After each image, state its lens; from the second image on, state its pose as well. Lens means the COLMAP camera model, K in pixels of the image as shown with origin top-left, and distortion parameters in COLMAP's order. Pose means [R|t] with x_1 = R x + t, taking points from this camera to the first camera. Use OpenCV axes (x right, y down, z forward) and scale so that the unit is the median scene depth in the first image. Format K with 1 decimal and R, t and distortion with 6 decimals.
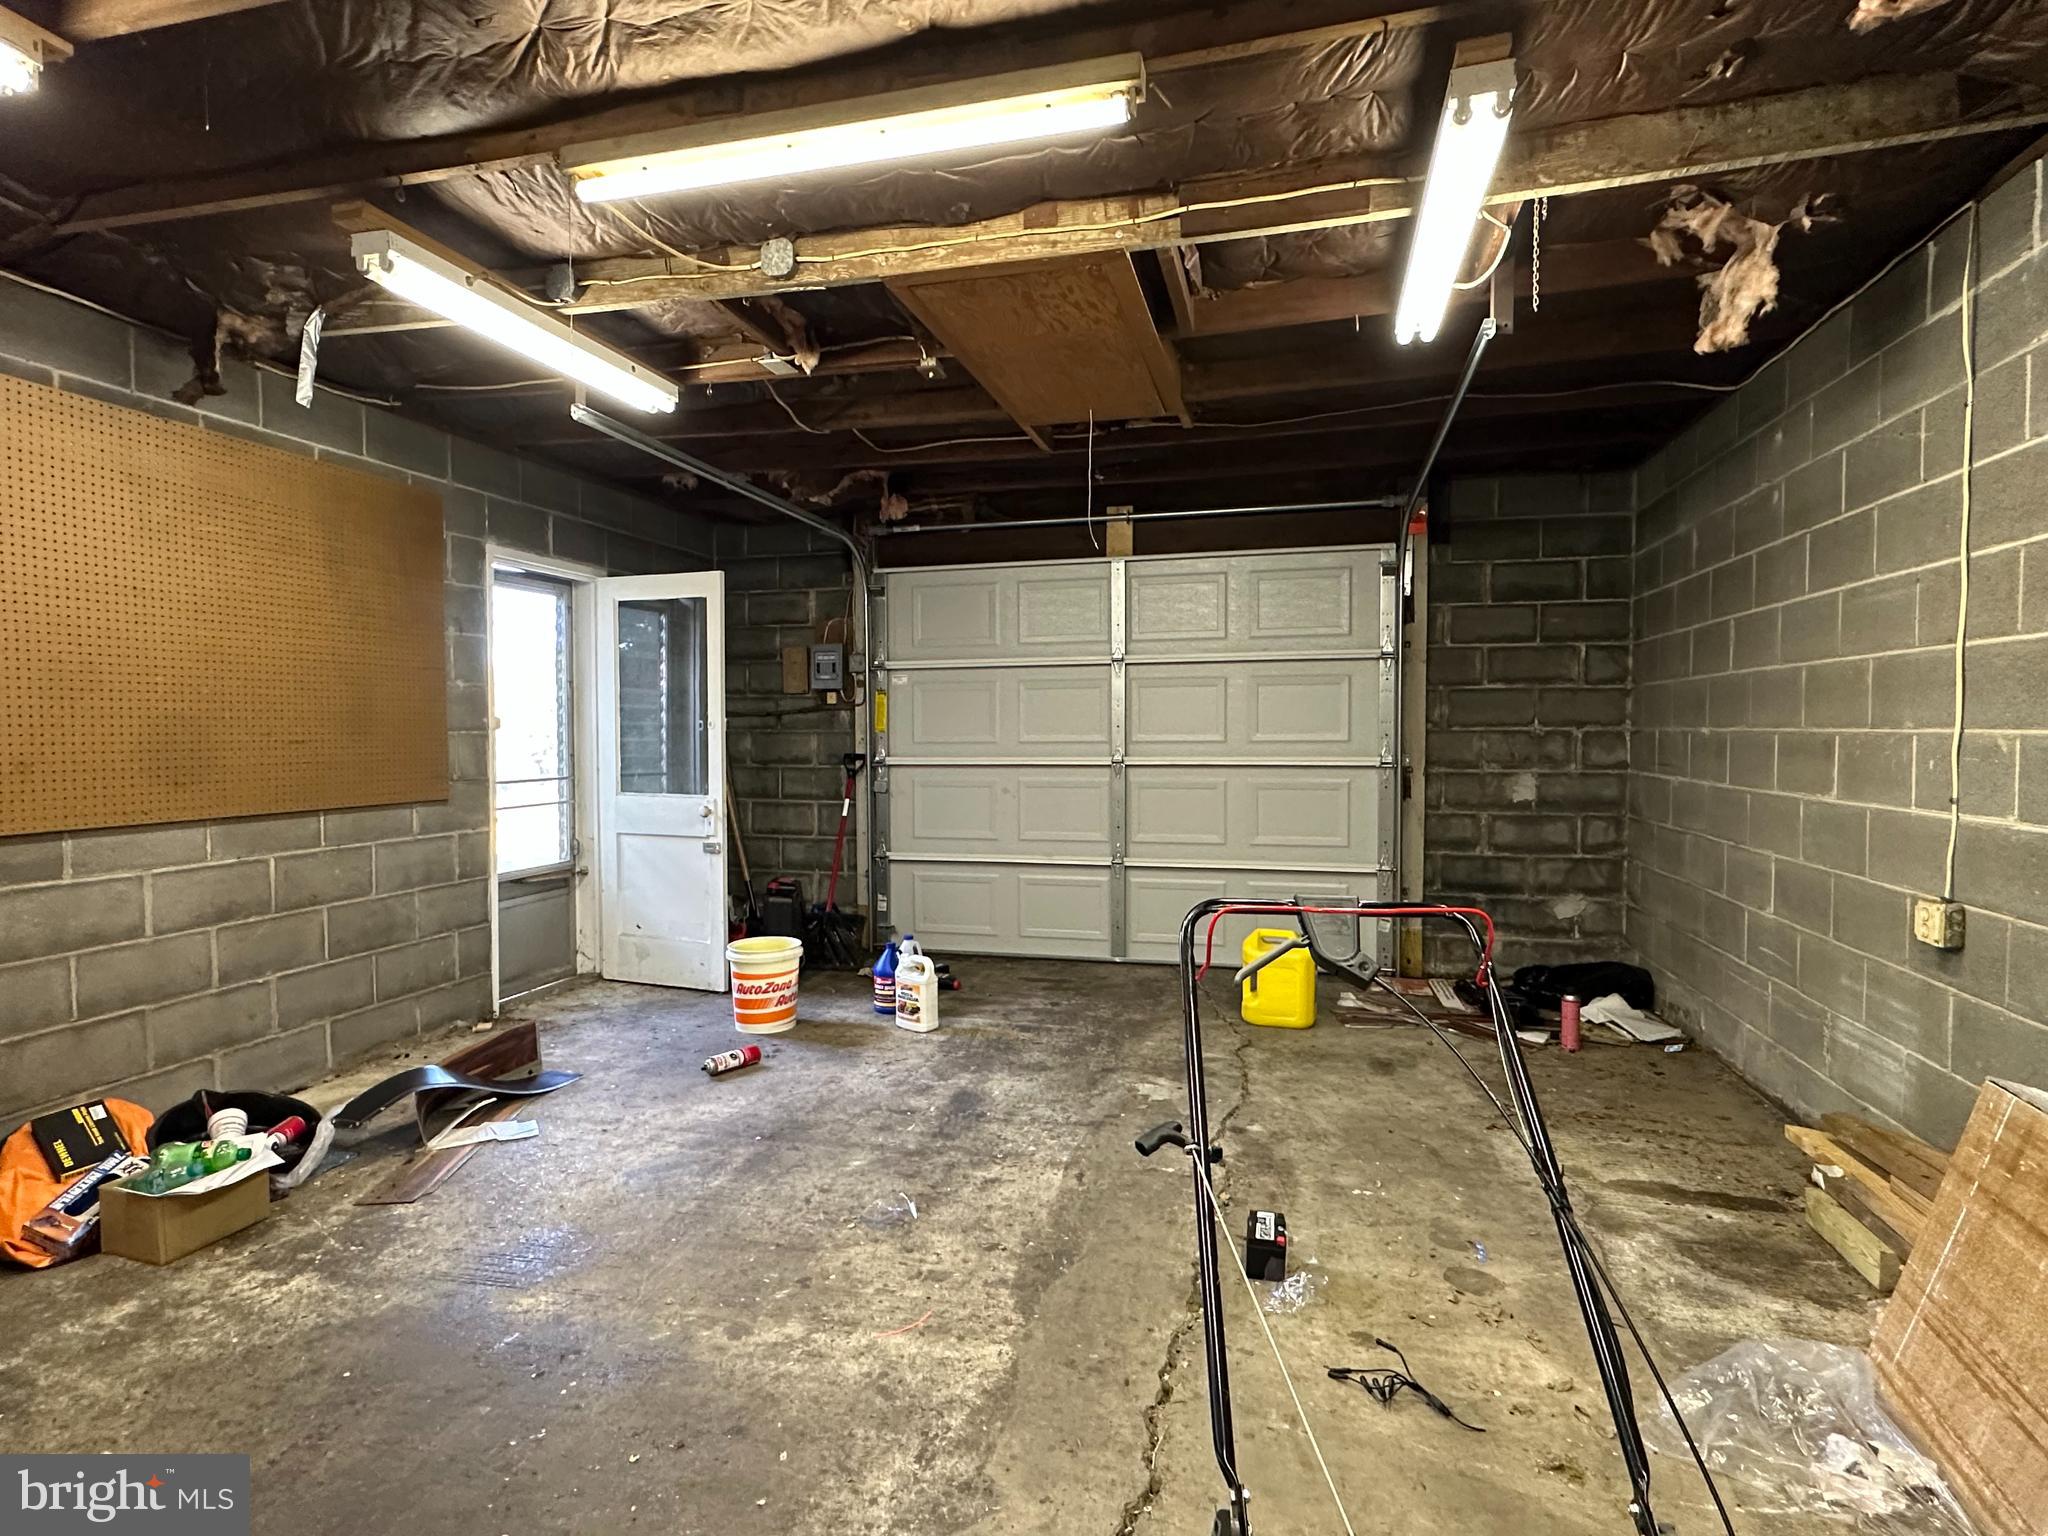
lens RADIAL K [[1068.4, 0, 1026.9], [0, 1068.4, 767.9], [0, 0, 1]] dist [-0.006013, -0.000435]
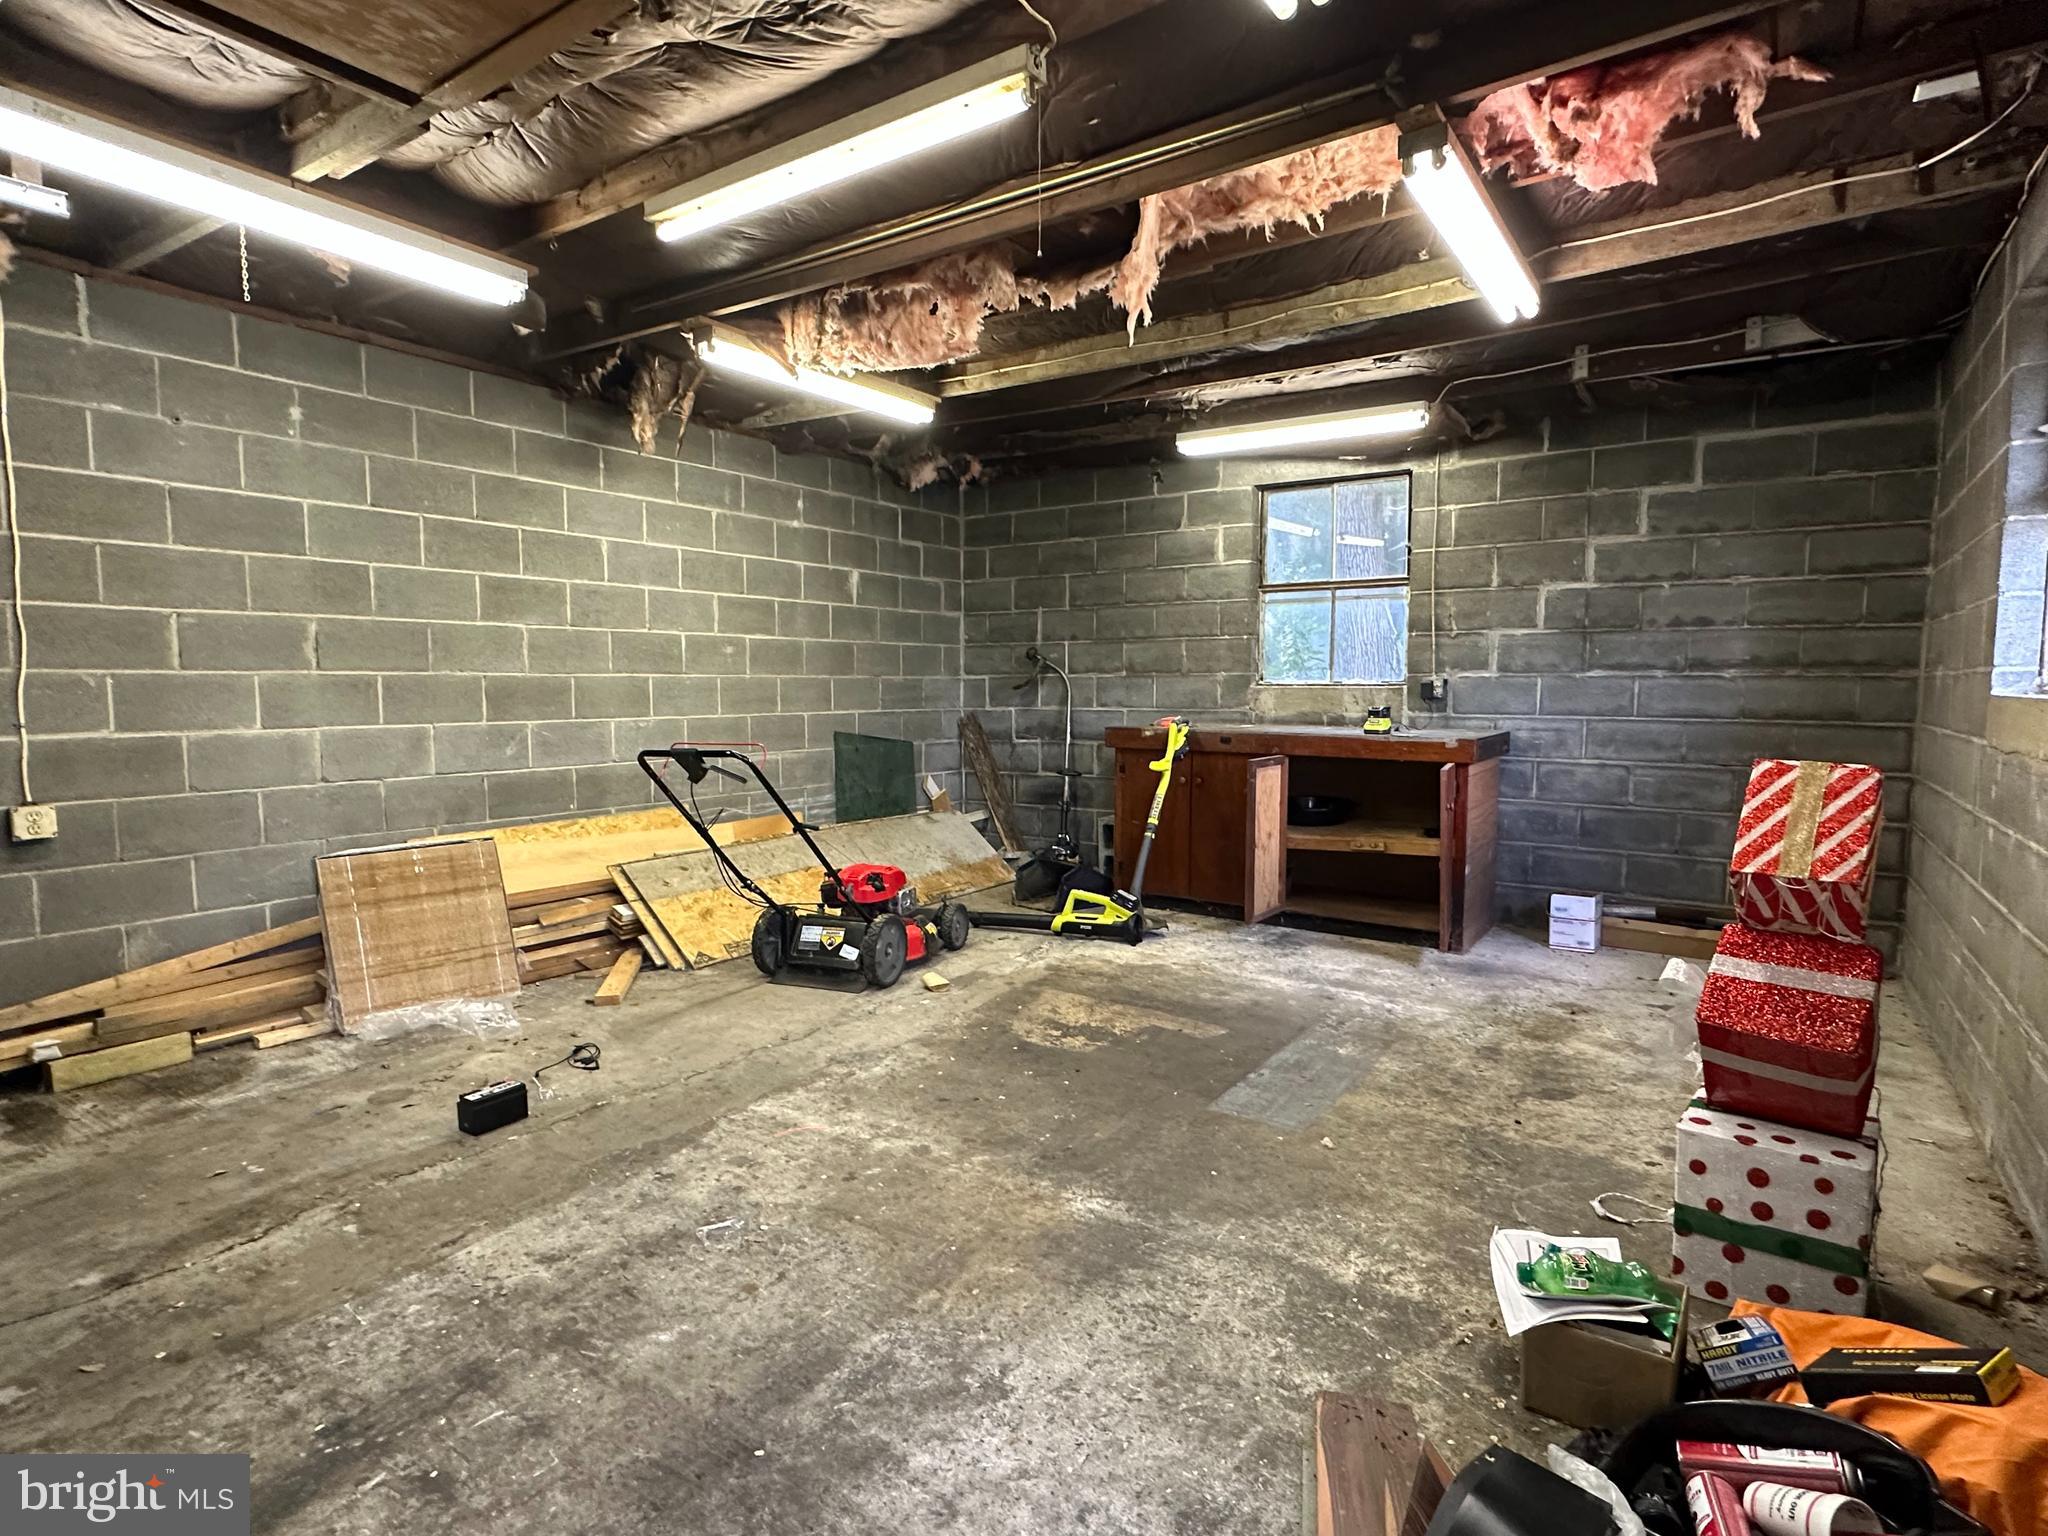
lens RADIAL K [[1068.4, 0, 1021.9], [0, 1068.4, 766.8], [0, 0, 1]] dist [-0.006013, -0.000435]
pose [[-0.940111, -0.023942, 0.340026, -0.682420], [0.014882, 0.993696, 0.111114, -0.042649], [-0.340543, 0.109520, -0.933829, 1.782969]]
